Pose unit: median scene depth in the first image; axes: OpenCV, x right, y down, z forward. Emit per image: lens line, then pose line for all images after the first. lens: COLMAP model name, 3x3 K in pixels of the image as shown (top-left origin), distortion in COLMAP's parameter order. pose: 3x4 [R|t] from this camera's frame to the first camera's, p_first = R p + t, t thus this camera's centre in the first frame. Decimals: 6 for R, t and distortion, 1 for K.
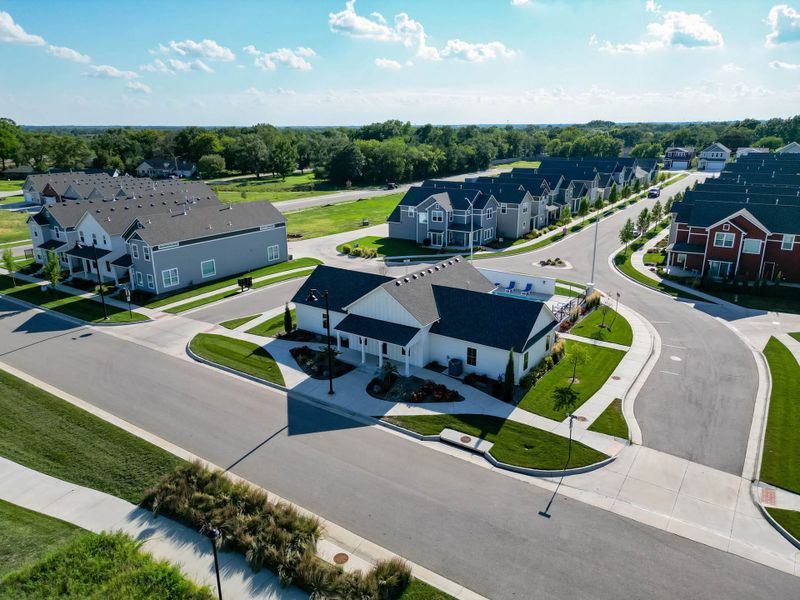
lens RADIAL K [[560.9, 0, 401.1], [0, 560.9, 298.0], [0, 0, 1]] dist [0.072455, -0.066268]
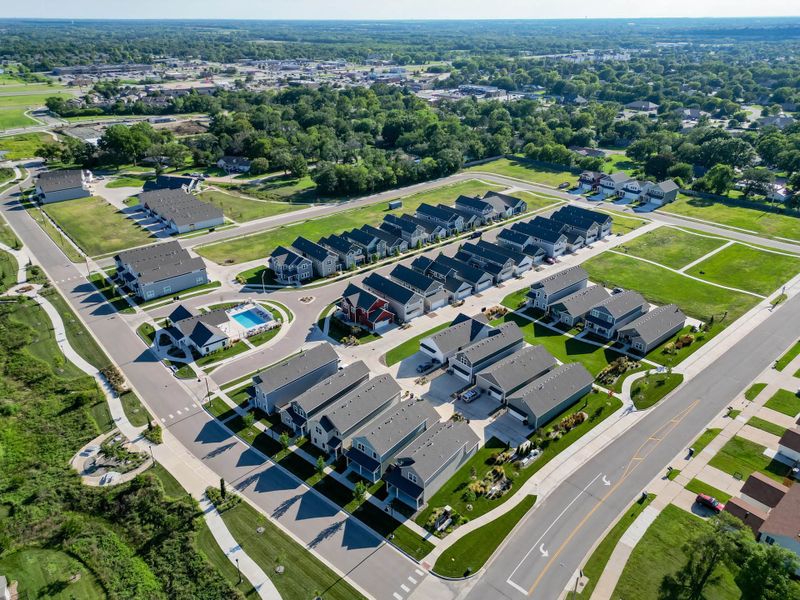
lens RADIAL K [[560.9, 0, 401.1], [0, 560.9, 298.0], [0, 0, 1]] dist [0.072455, -0.066268]
pose [[0.964637, 0.121843, -0.233729, 1.380569], [-0.082164, 0.981562, 0.172585, -0.579913], [0.250448, -0.147278, 0.956862, -1.297348]]
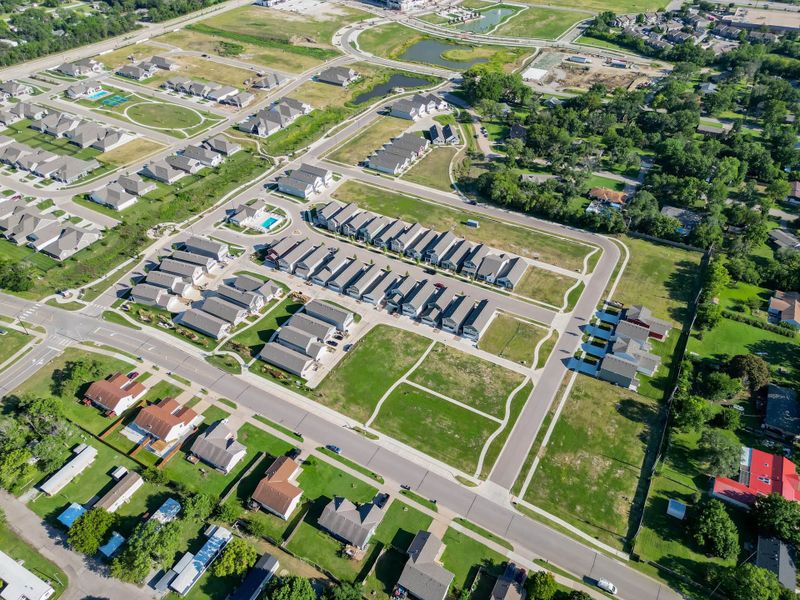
lens RADIAL K [[560.9, 0, 401.1], [0, 560.9, 298.0], [0, 0, 1]] dist [0.072455, -0.066268]
pose [[0.081067, 0.647102, -0.758082, 4.360699], [-0.293140, 0.742425, 0.602390, -2.789332], [0.952627, 0.173390, 0.249877, 0.906965]]
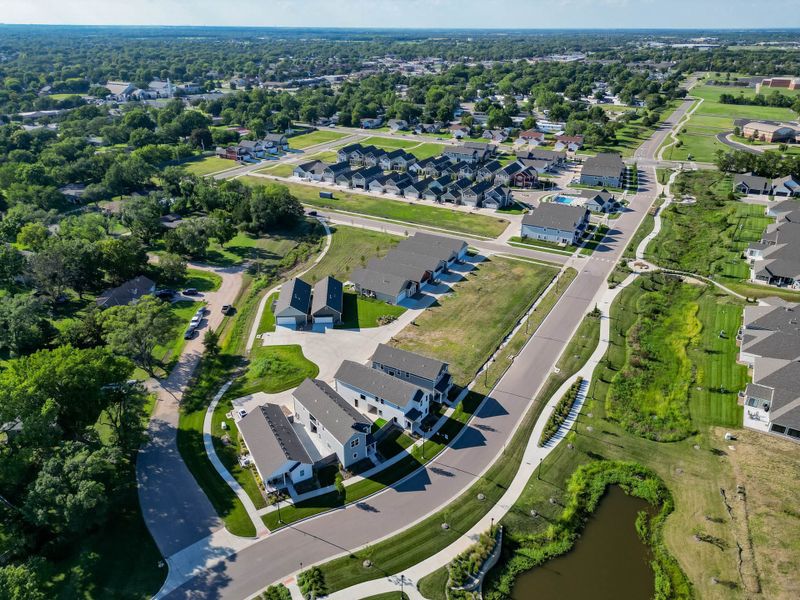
lens RADIAL K [[560.9, 0, 401.1], [0, 560.9, 298.0], [0, 0, 1]] dist [0.072455, -0.066268]
pose [[-0.080023, -0.424943, 0.901676, -3.792615], [0.287311, 0.856353, 0.429082, -1.510763], [-0.954489, 0.293398, 0.053563, 2.062141]]
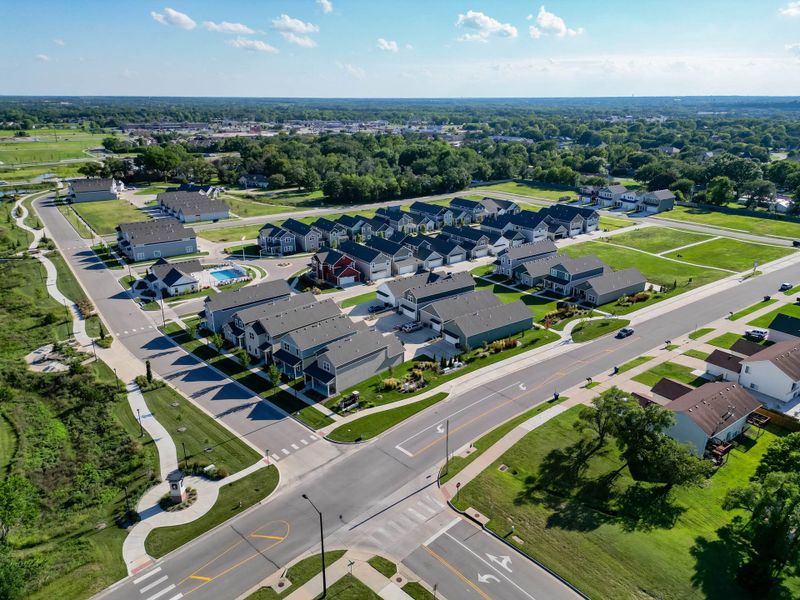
lens RADIAL K [[560.9, 0, 401.1], [0, 560.9, 298.0], [0, 0, 1]] dist [0.072455, -0.066268]
pose [[0.938791, 0.123744, -0.321495, 1.794031], [-0.108457, 0.991967, 0.065106, -0.154258], [0.326969, -0.026252, 0.944670, -1.311704]]
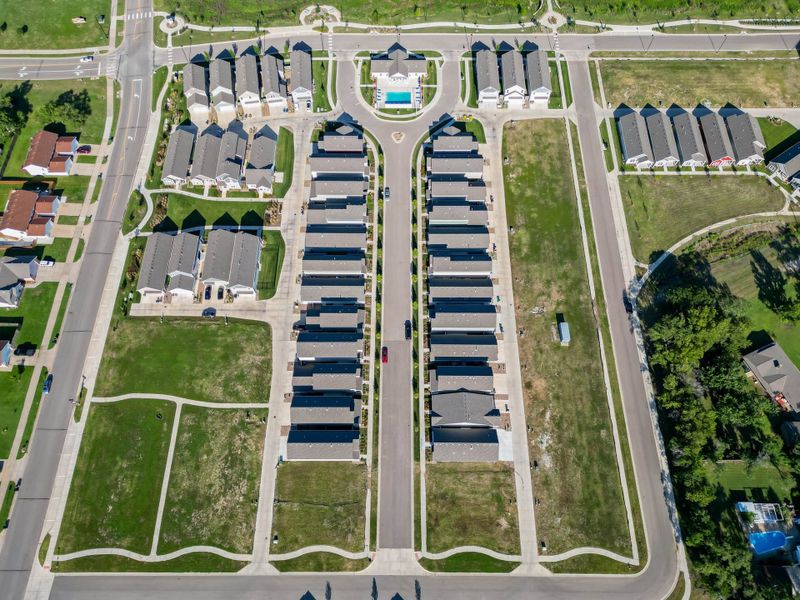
lens RADIAL K [[560.9, 0, 401.1], [0, 560.9, 298.0], [0, 0, 1]] dist [0.072455, -0.066268]
pose [[-0.828970, 0.511198, -0.226905, 1.552680], [-0.157488, 0.175931, 0.971723, -3.164195], [0.536662, 0.841264, -0.065334, 2.196453]]
